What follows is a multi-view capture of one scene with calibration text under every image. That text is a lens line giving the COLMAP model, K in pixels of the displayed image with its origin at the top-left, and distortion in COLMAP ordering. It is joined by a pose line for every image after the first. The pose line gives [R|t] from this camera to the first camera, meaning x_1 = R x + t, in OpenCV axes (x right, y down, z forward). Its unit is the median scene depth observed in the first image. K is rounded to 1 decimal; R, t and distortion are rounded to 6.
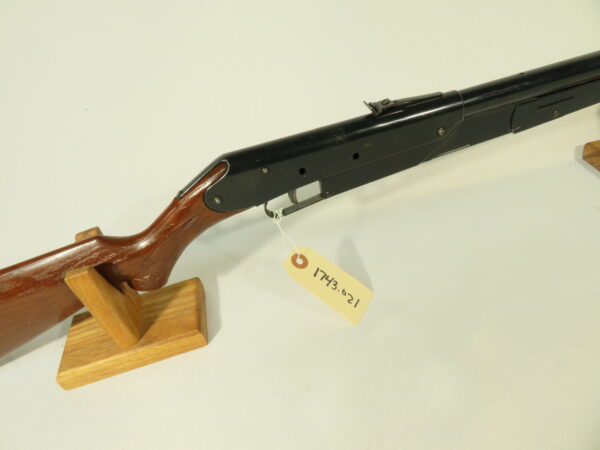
lens RADIAL K [[416.1, 0, 299.0], [0, 416.1, 223.8], [0, 0, 1]] dist [-0.000083, -0.002637]
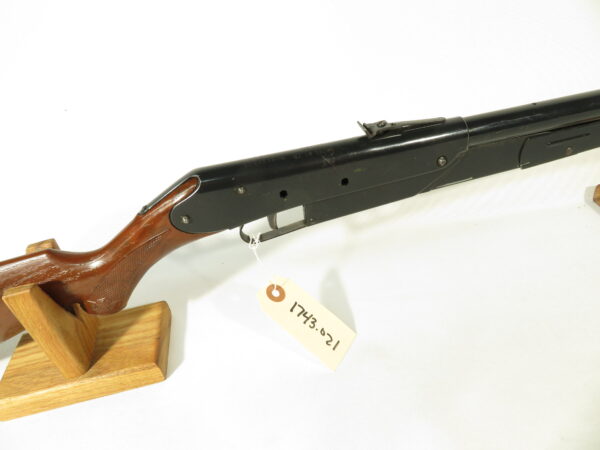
lens RADIAL K [[416.1, 0, 300.5], [0, 416.1, 225.9], [0, 0, 1]] dist [-0.000083, -0.002637]
pose [[0.997387, 0.072136, 0.003957, 0.041601], [-0.071950, 0.996770, -0.035675, -0.027010], [-0.006518, 0.035297, 0.999356, 0.103966]]
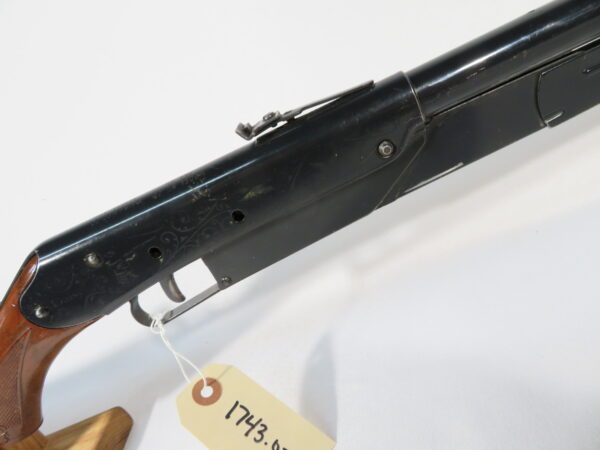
lens RADIAL K [[416.1, 0, 298.1], [0, 416.1, 223.4], [0, 0, 1]] dist [-0.000083, -0.002637]
pose [[0.951330, -0.138573, -0.275260, 0.347479], [0.097687, 0.982737, -0.157117, -0.047478], [0.292281, 0.122580, 0.948444, 0.431331]]
